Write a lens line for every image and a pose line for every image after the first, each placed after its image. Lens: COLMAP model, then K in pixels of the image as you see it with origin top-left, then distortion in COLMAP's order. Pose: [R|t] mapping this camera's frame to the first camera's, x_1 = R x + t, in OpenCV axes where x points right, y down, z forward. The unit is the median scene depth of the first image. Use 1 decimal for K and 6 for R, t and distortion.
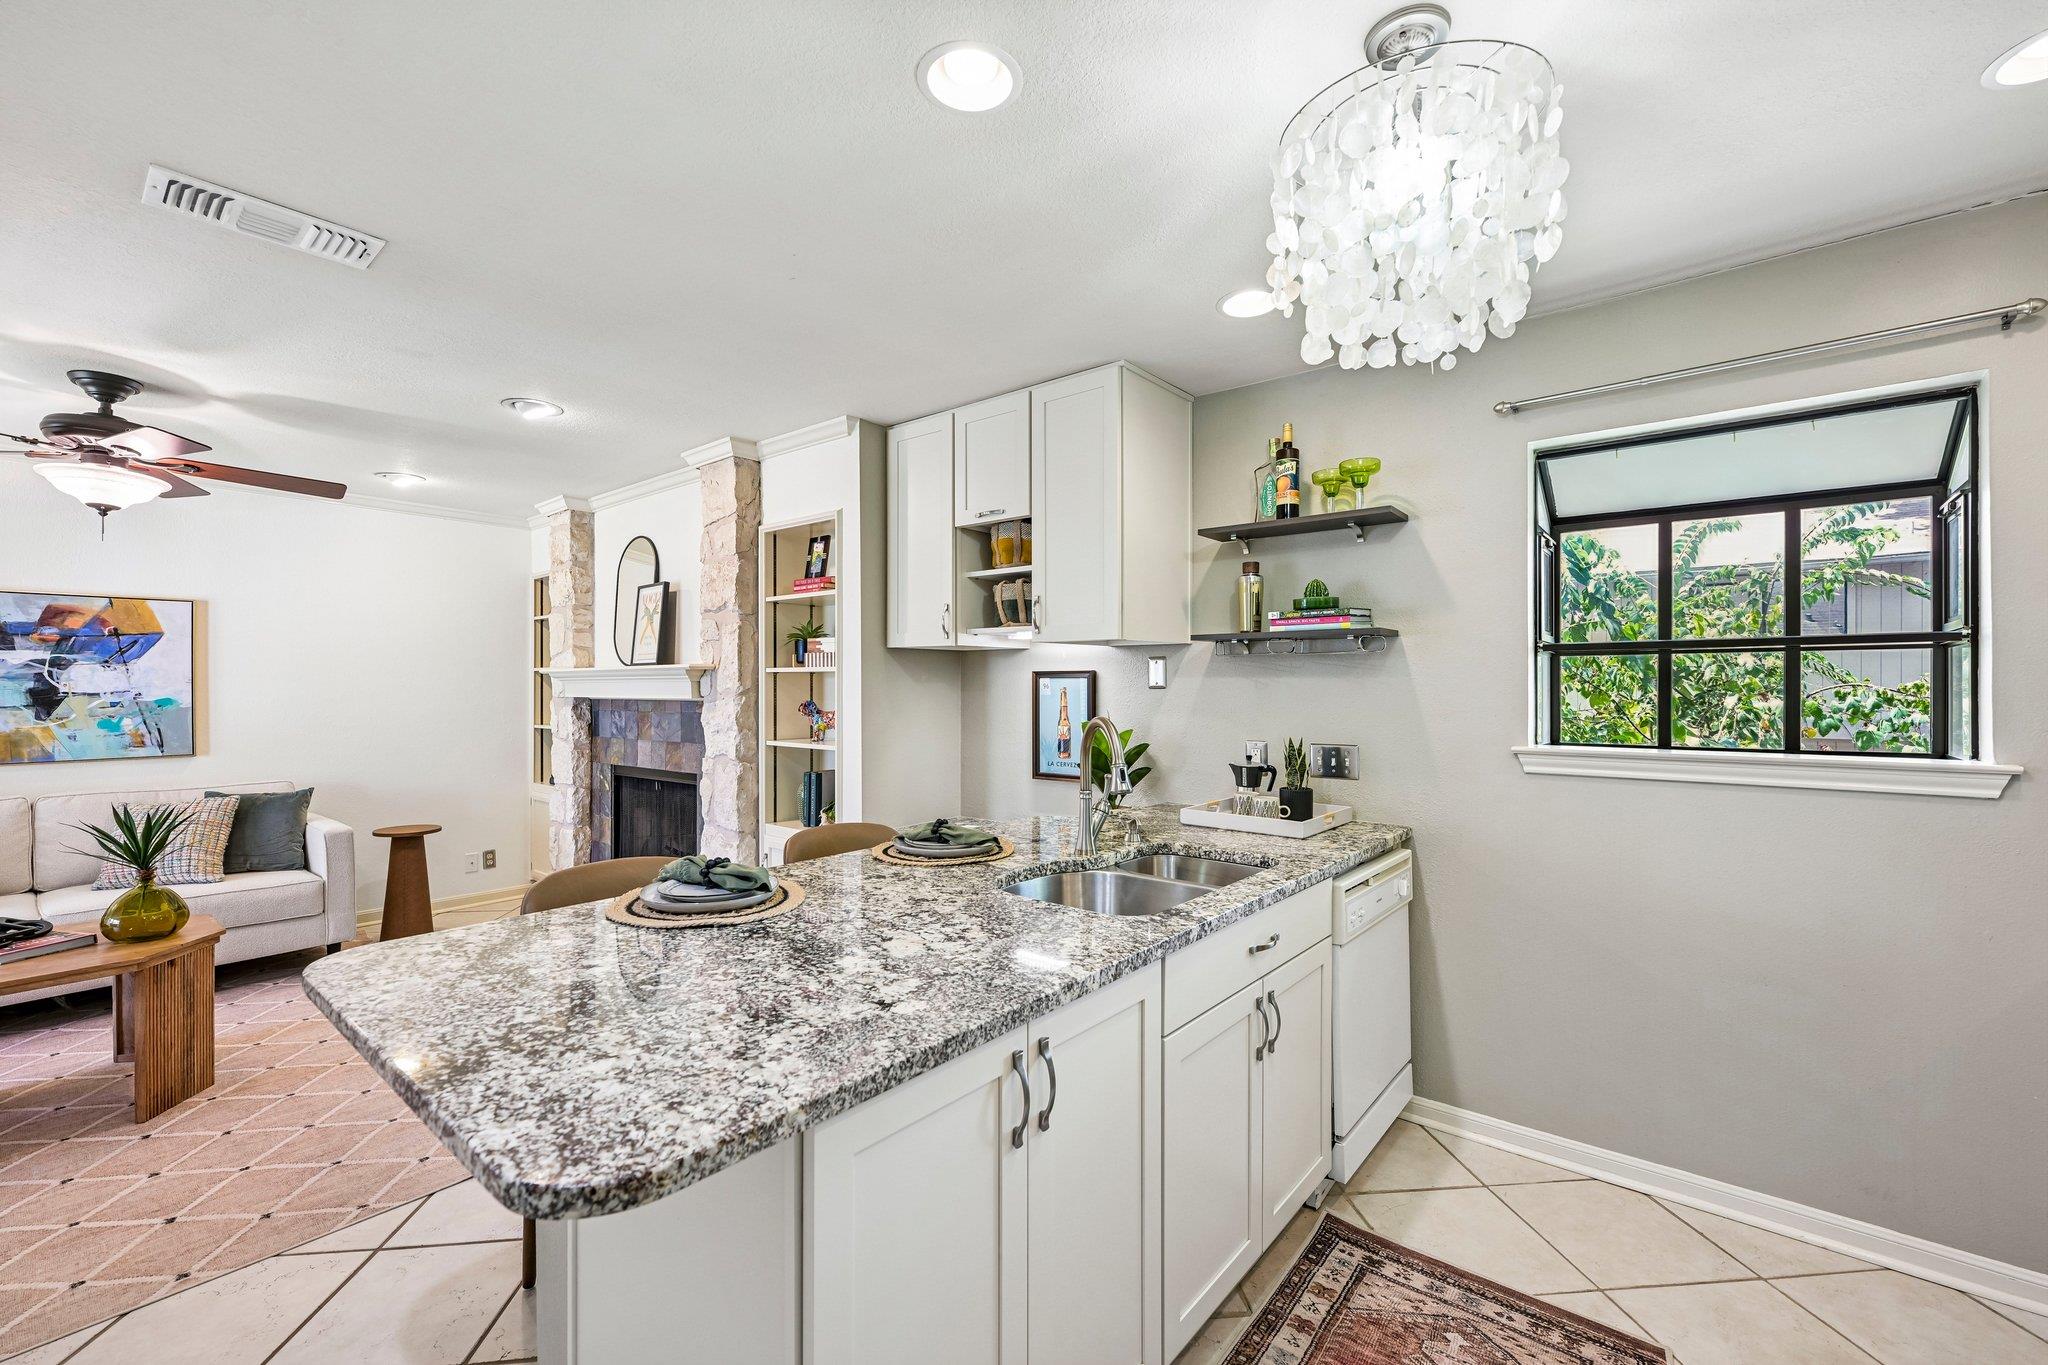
lens RADIAL K [[840.8, 0, 1015.7], [0, 840.8, 685.1], [0, 0, 1]] dist [0.004139, -0.001326]
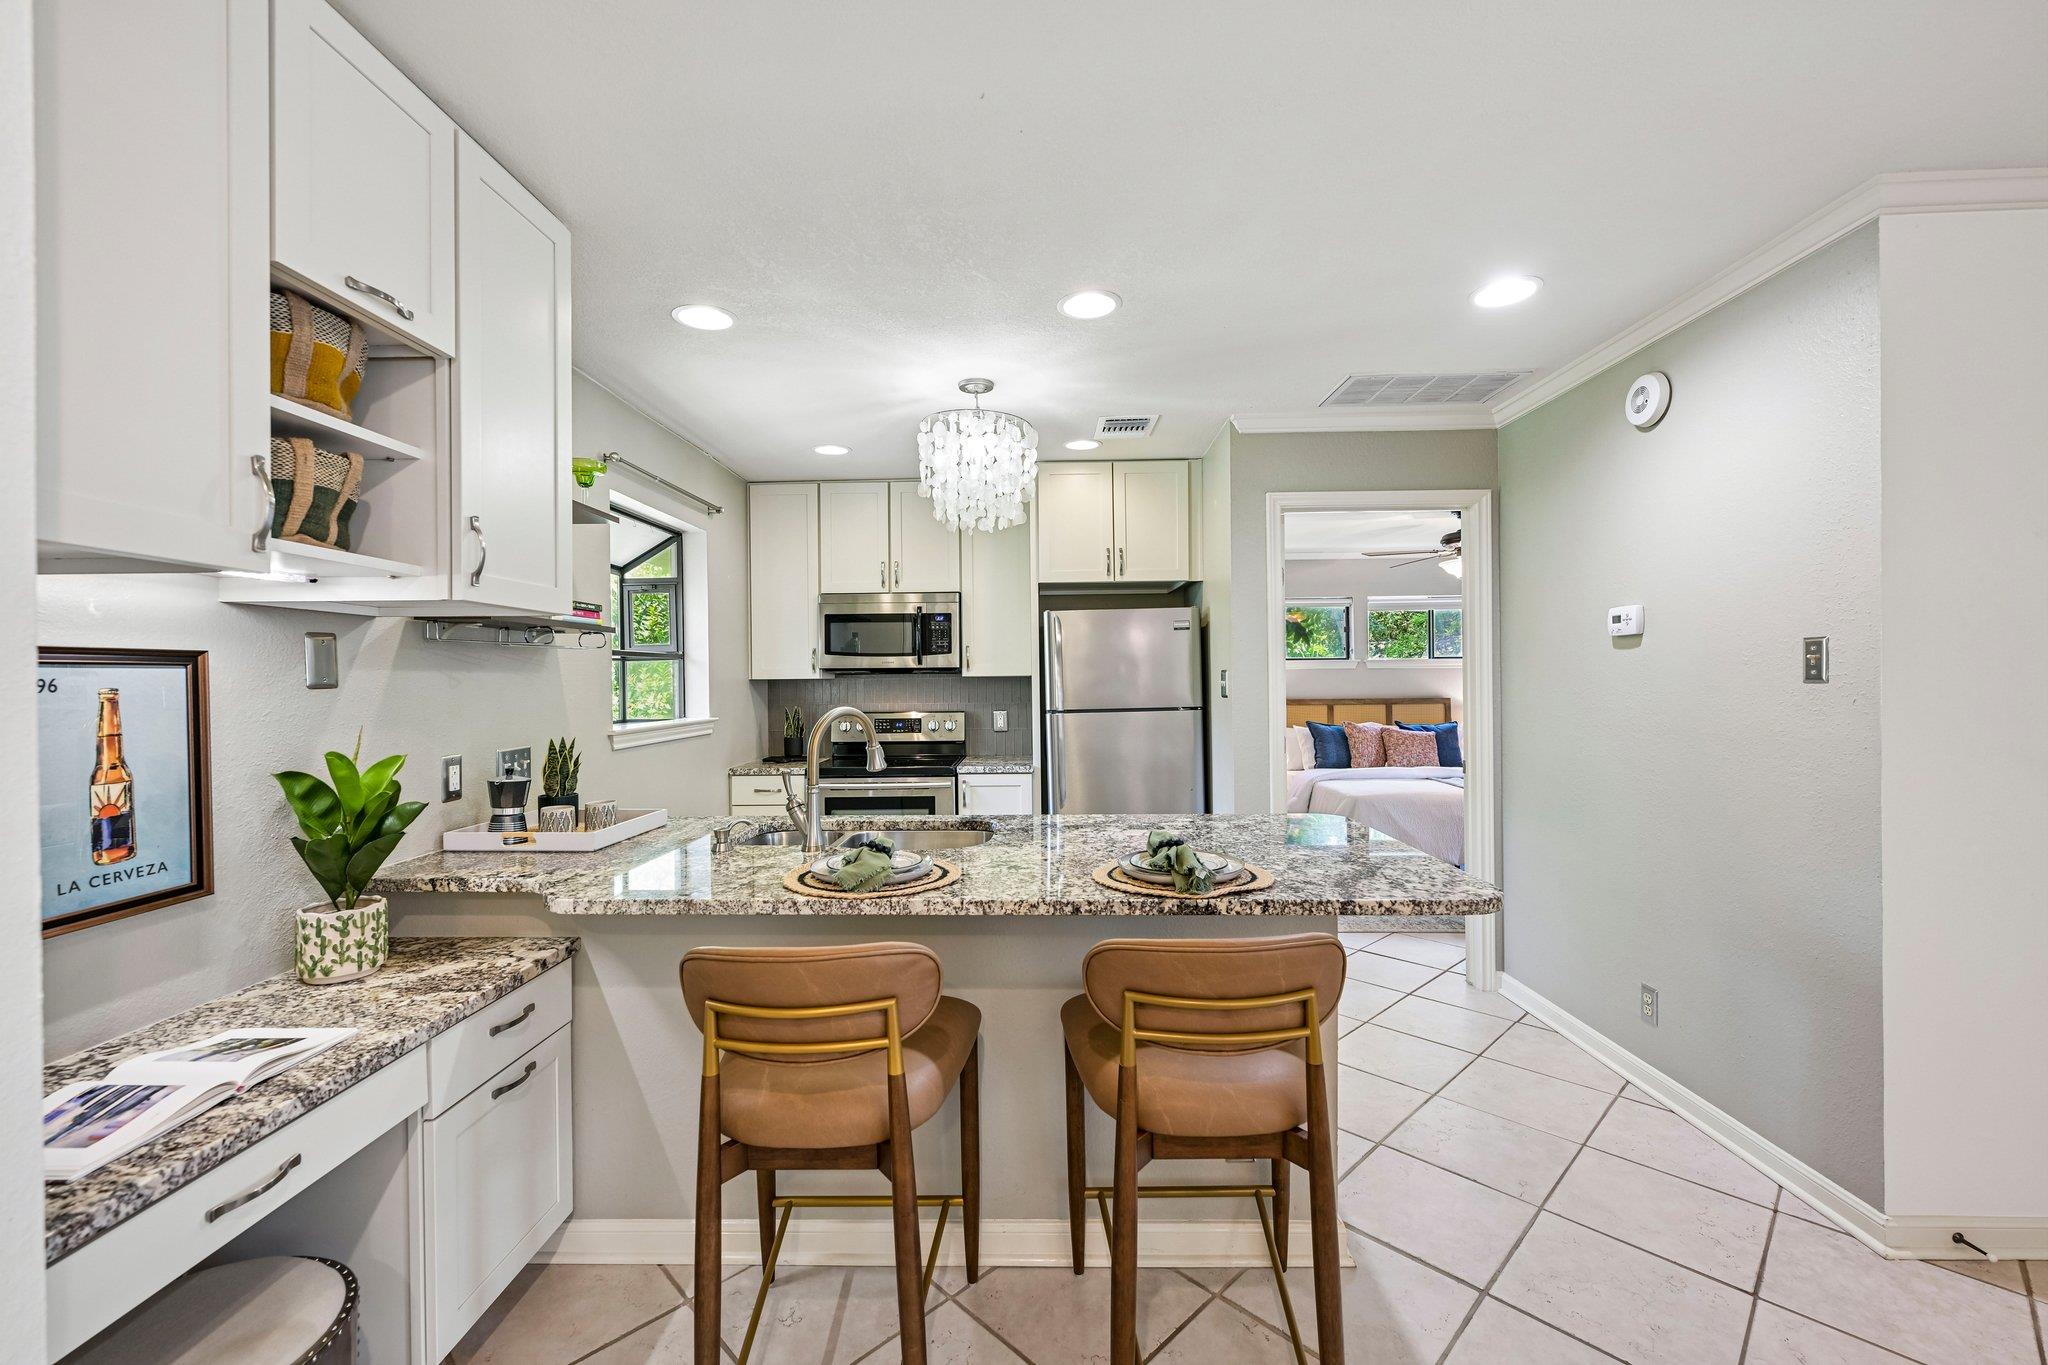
lens RADIAL K [[840.8, 0, 1028.9], [0, 840.8, 690.9], [0, 0, 1]] dist [0.004139, -0.001326]
pose [[-0.626108, -0.004361, 0.779724, -0.510703], [0.010567, 0.999845, 0.014077, 0.002429], [-0.779665, 0.017053, -0.625965, 0.867145]]
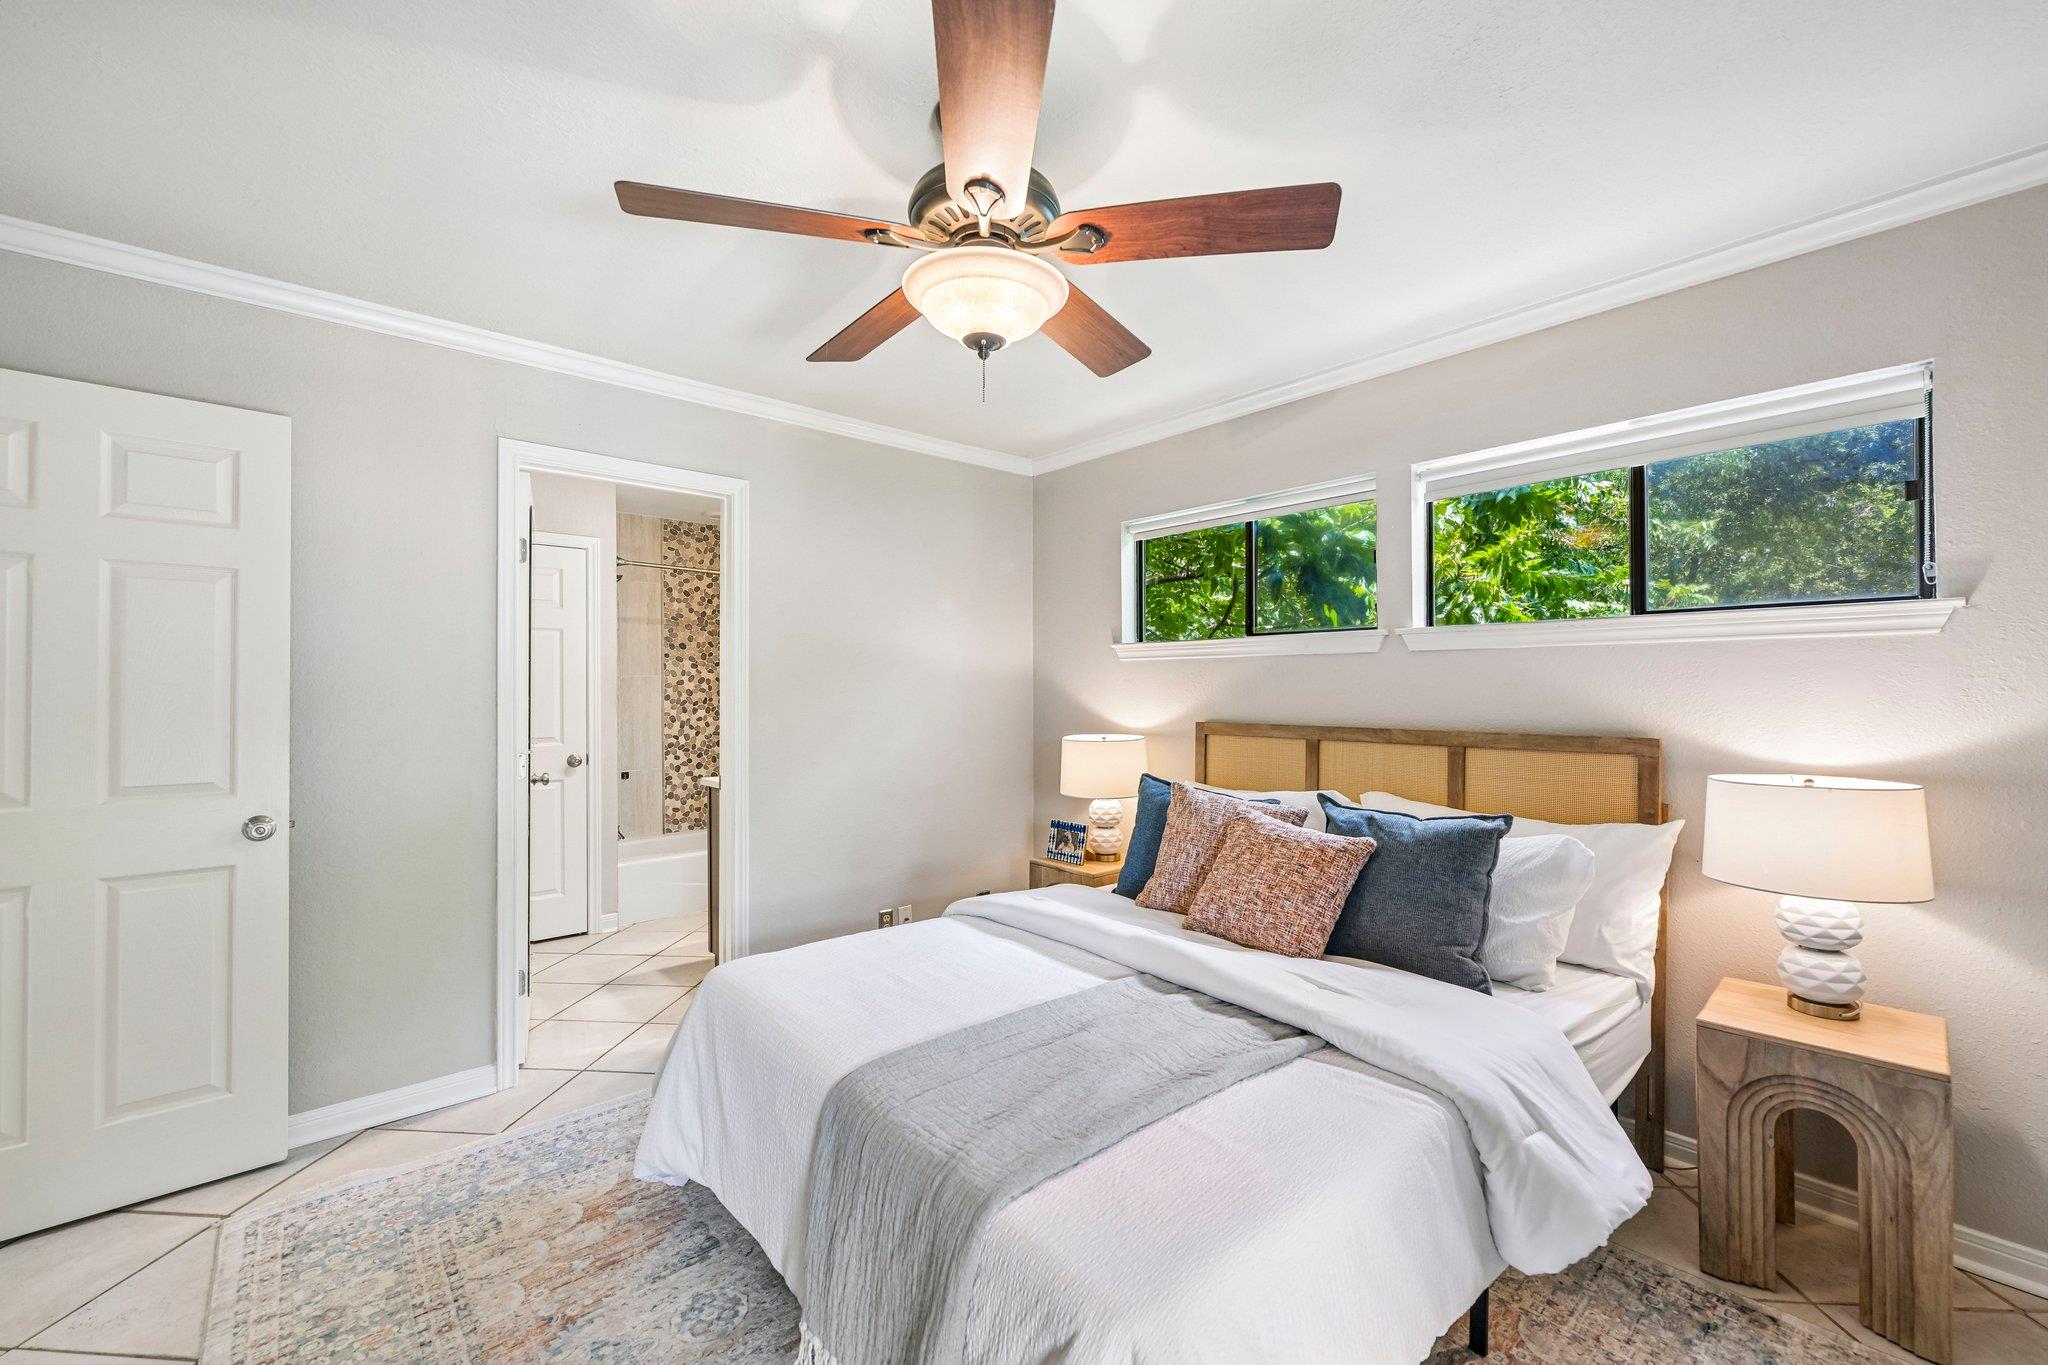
lens RADIAL K [[840.8, 0, 1042.2], [0, 840.8, 682.1], [0, 0, 1]] dist [0.004139, -0.001326]
pose [[0.153315, 0.002608, 0.988174, -0.263547], [0.002465, 0.999992, -0.003022, 0.016131], [-0.988174, 0.002899, 0.153308, -0.816879]]
